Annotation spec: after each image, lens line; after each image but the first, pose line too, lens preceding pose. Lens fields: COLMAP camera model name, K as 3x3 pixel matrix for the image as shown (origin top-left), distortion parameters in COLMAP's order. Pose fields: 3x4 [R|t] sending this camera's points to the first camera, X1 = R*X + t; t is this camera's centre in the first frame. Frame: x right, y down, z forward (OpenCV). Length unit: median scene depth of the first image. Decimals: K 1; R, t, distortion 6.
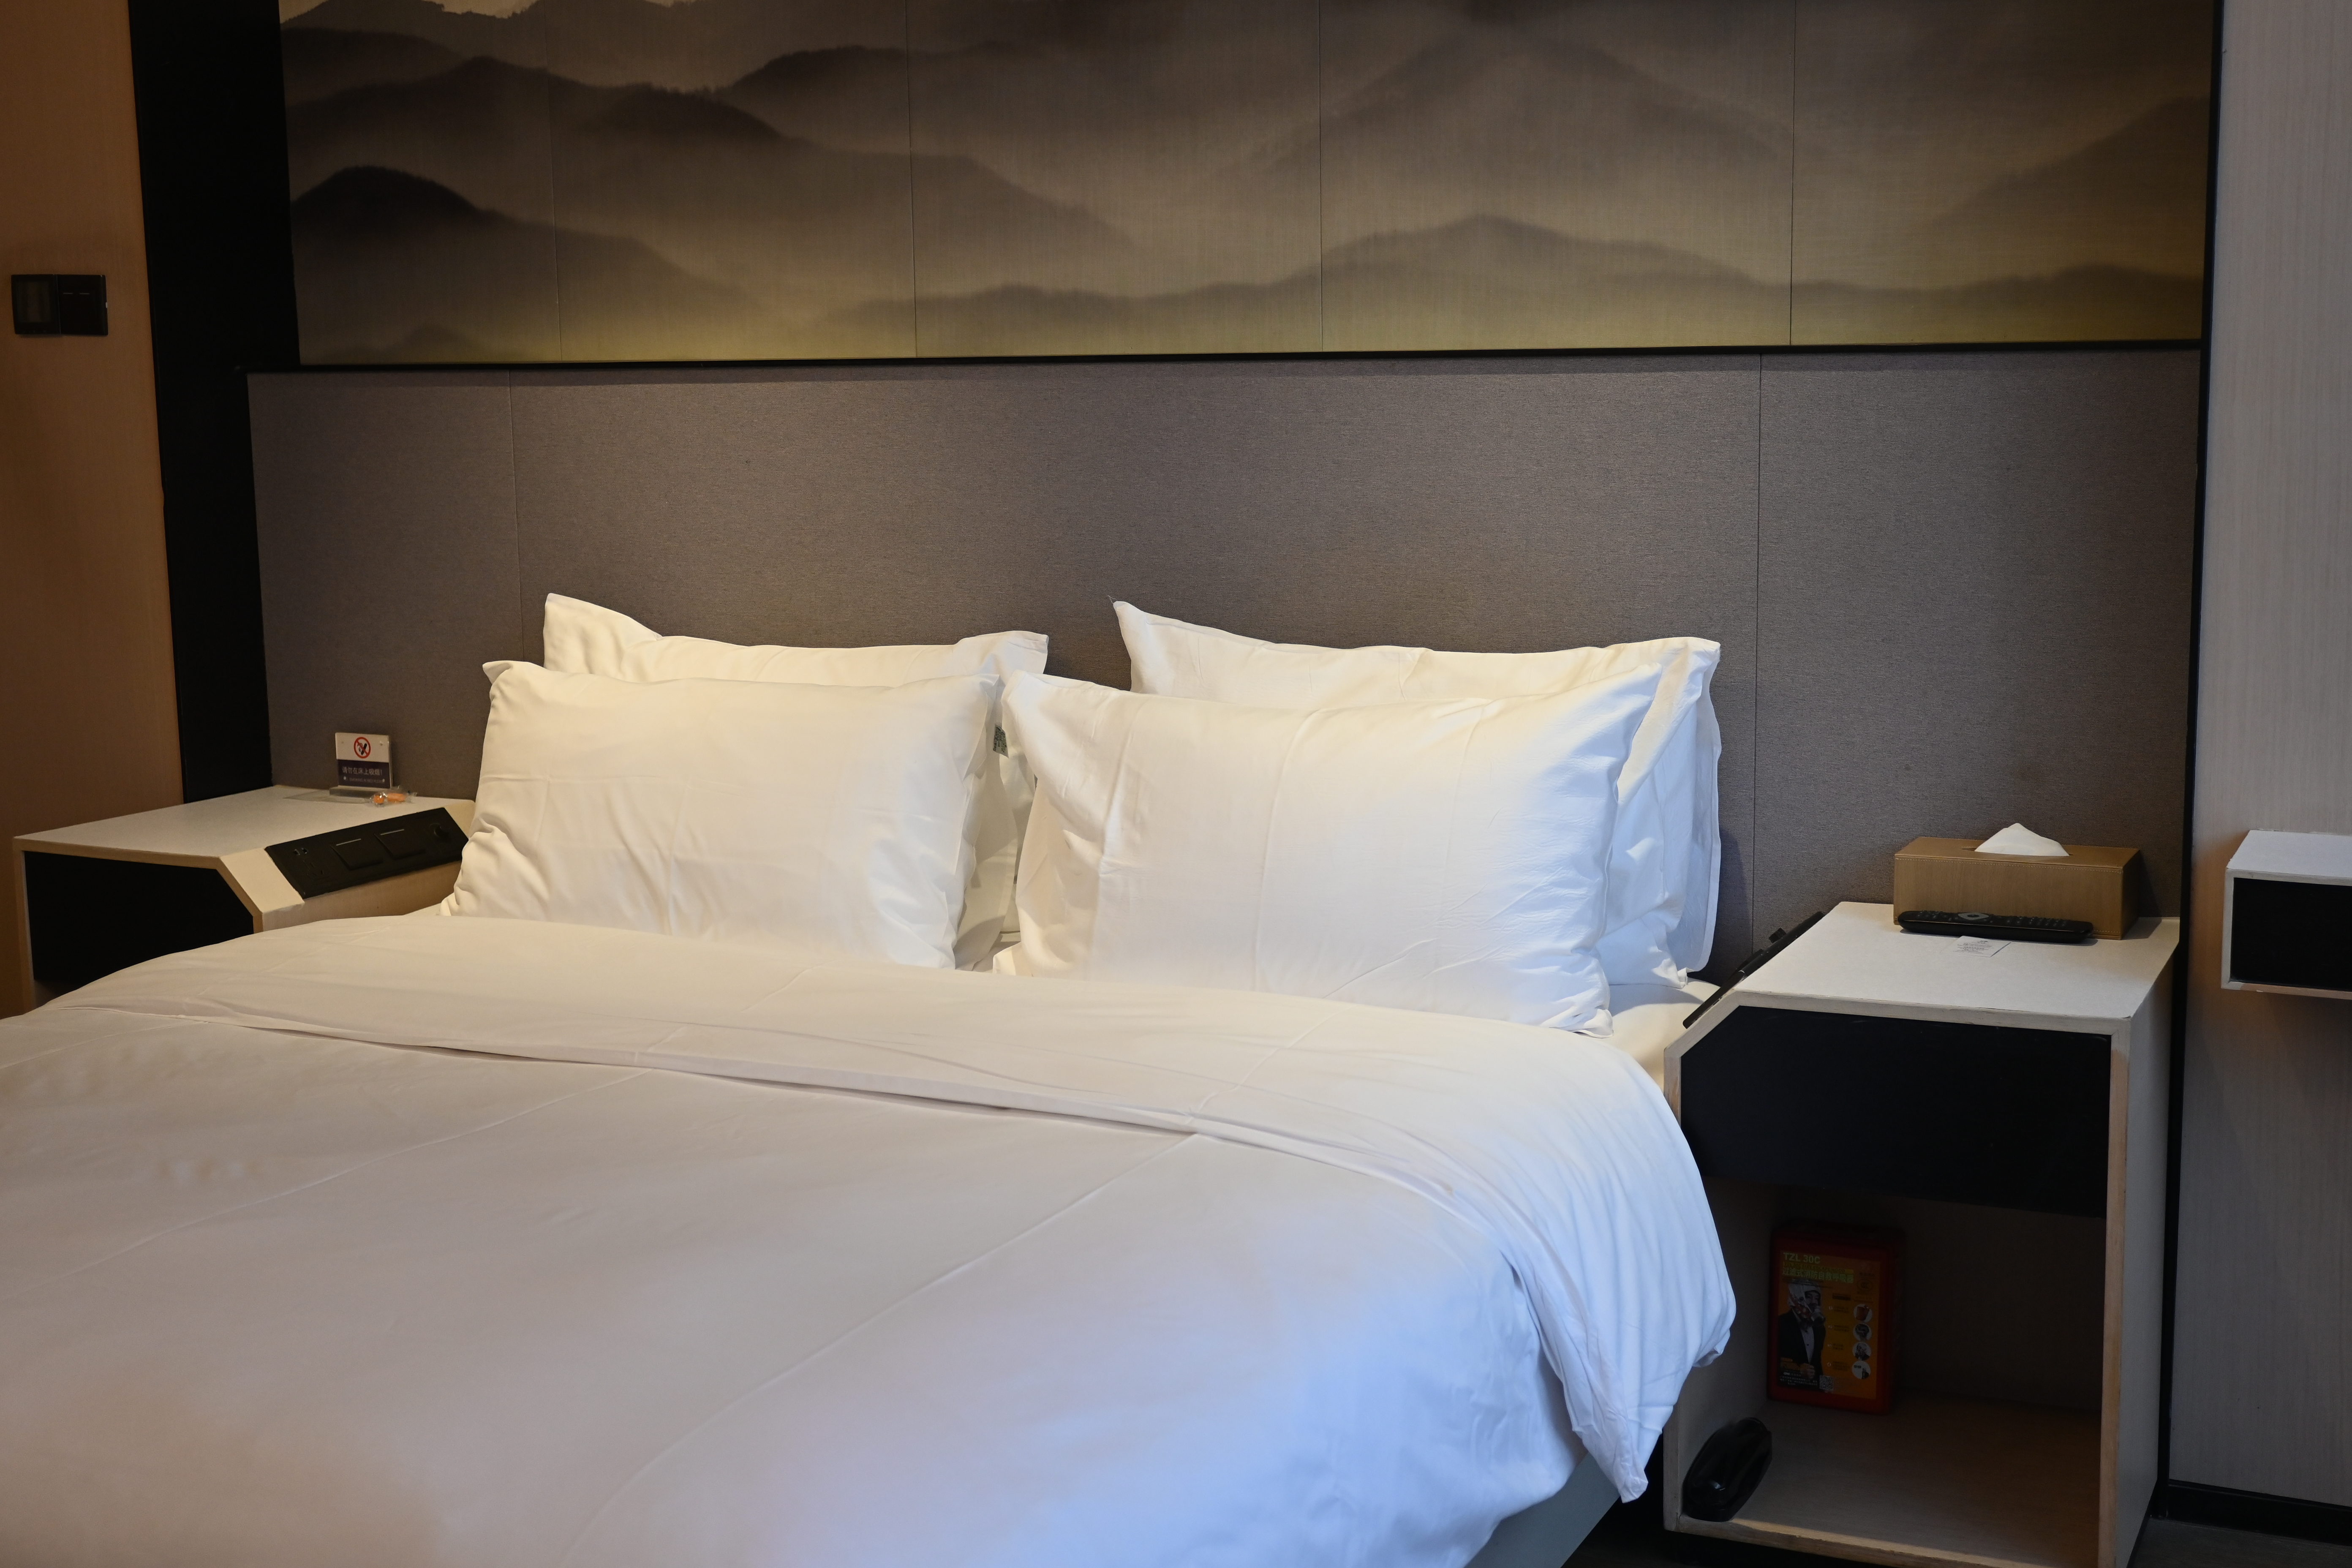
lens RADIAL K [[2883.4, 0, 1178.2], [0, 2883.4, 779.9], [0, 0, 1]] dist [0.011166, 0.000000]
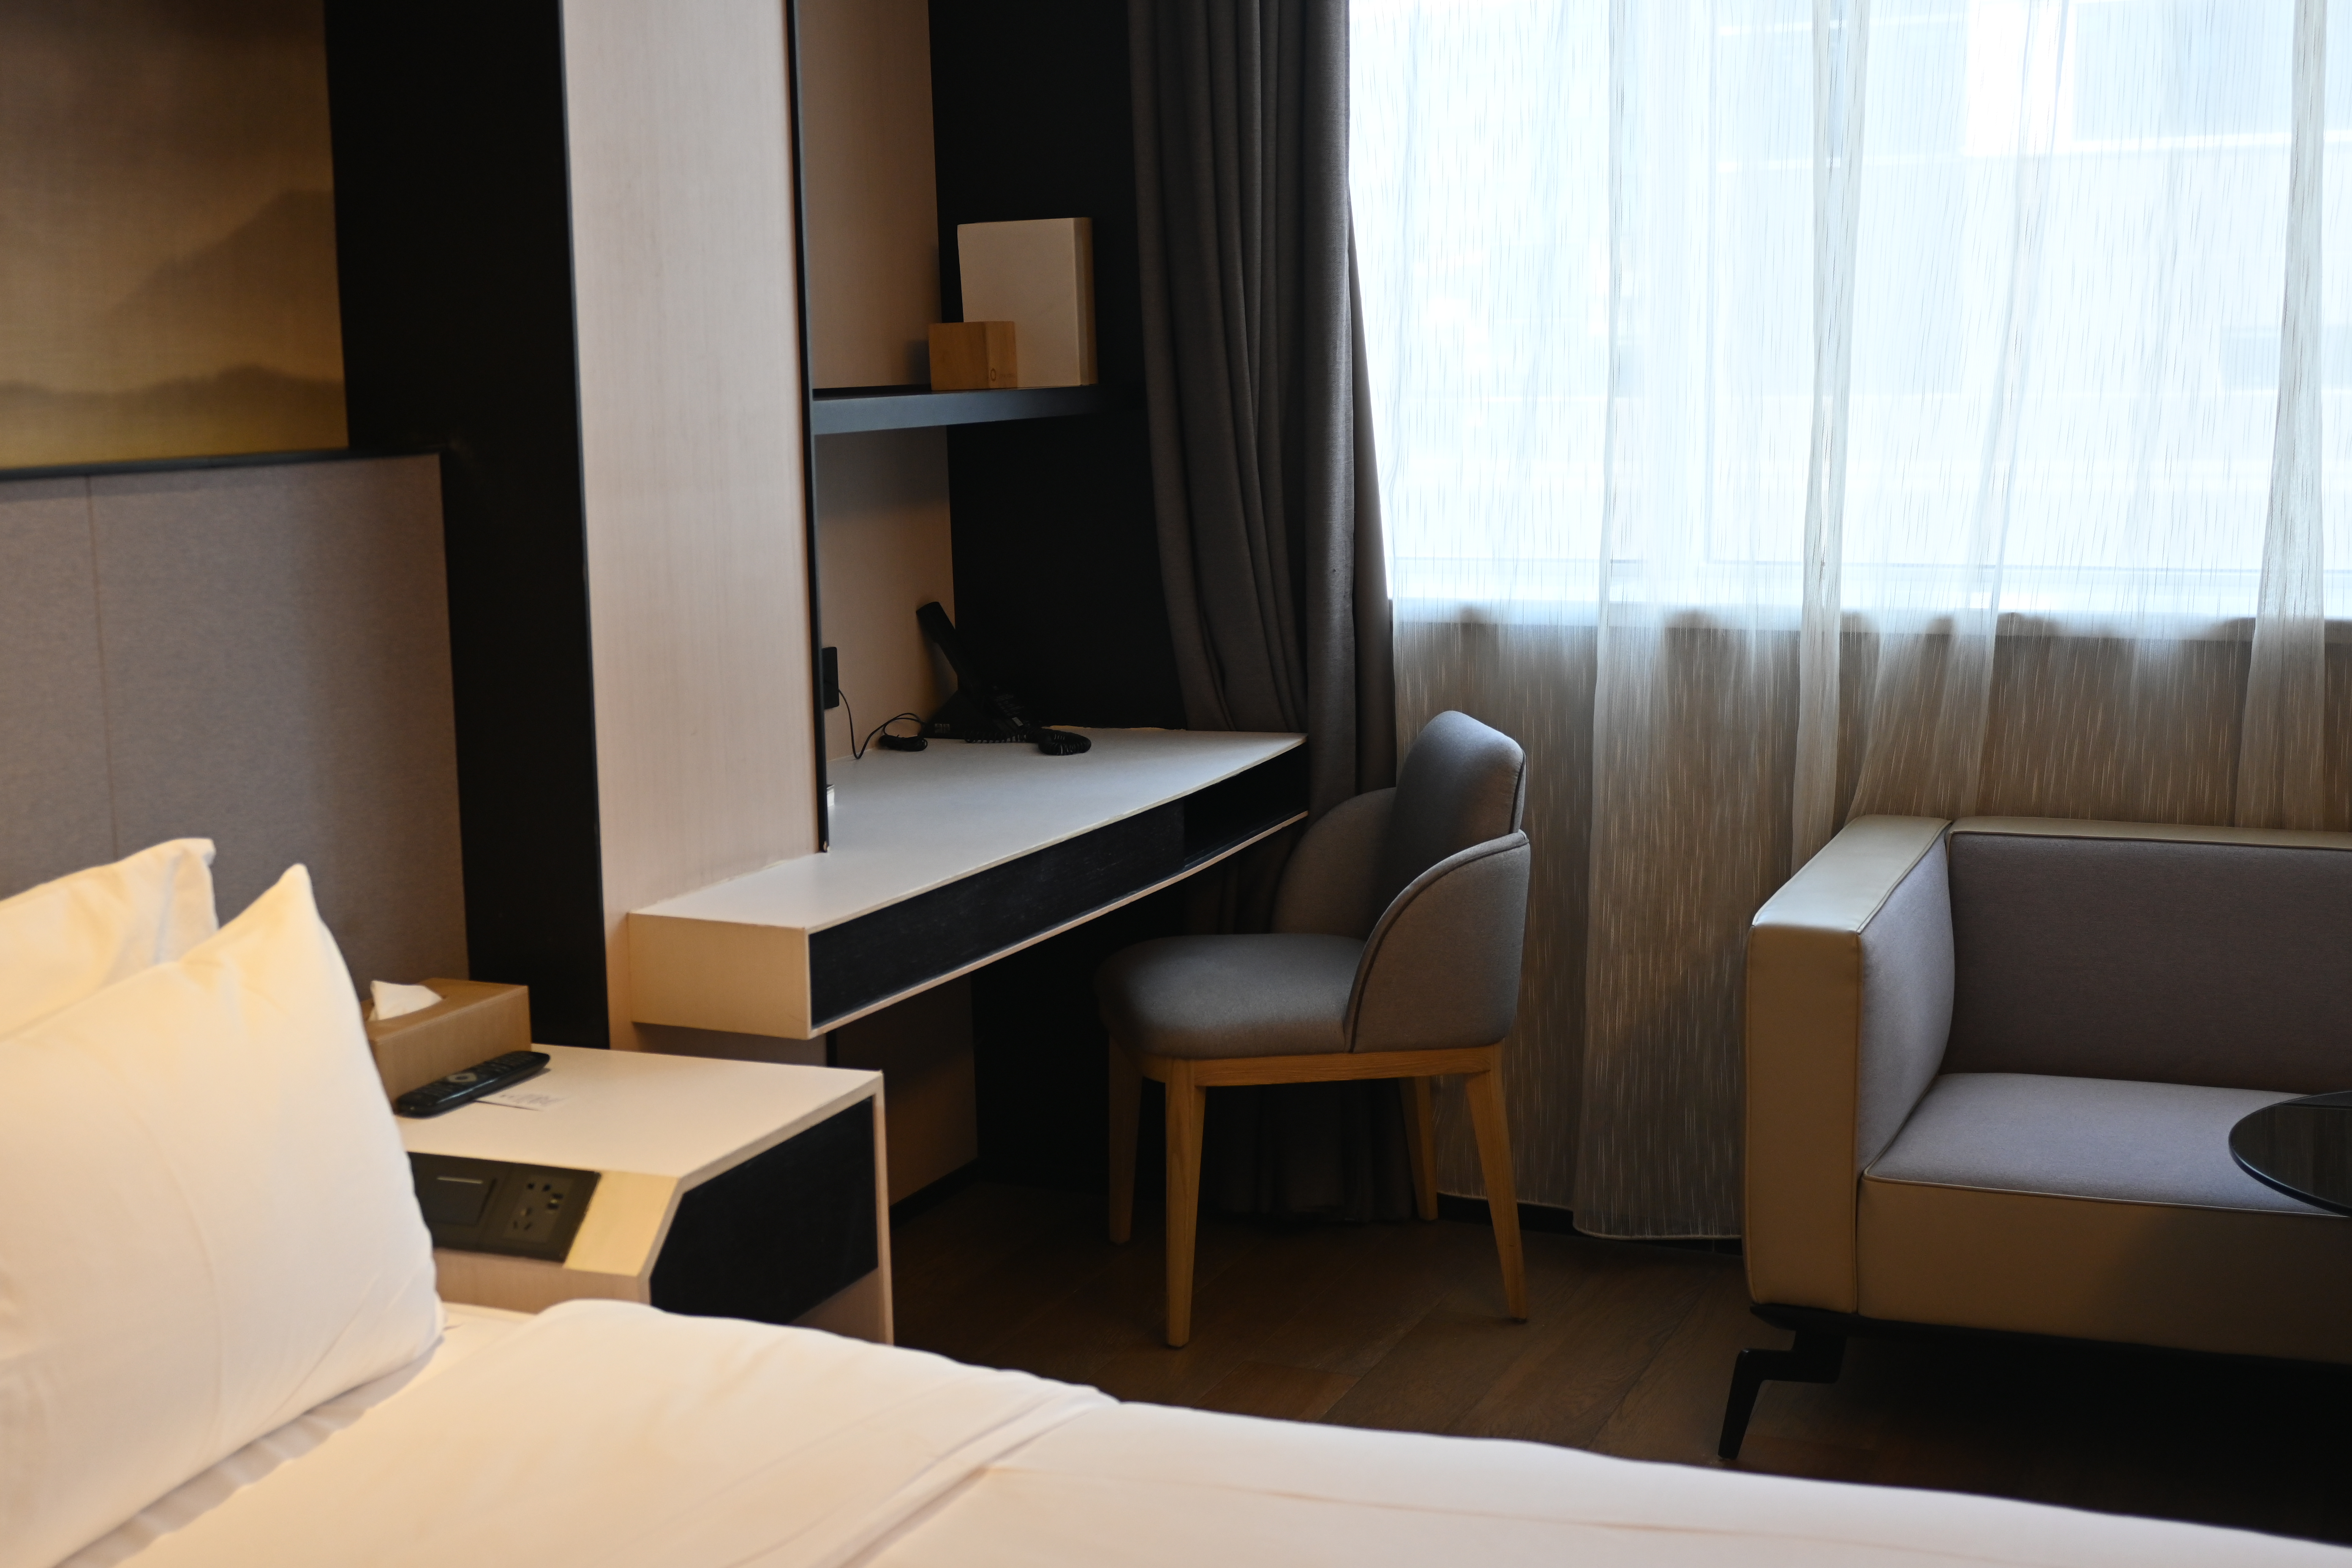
lens RADIAL K [[2883.4, 0, 1176.7], [0, 2883.4, 785.3], [0, 0, 1]] dist [0.011166, 0.000000]
pose [[-0.045445, -0.135671, 0.989711, -0.593893], [0.167834, 0.975615, 0.141445, -0.127231], [-0.984767, 0.172535, -0.021566, 0.743864]]
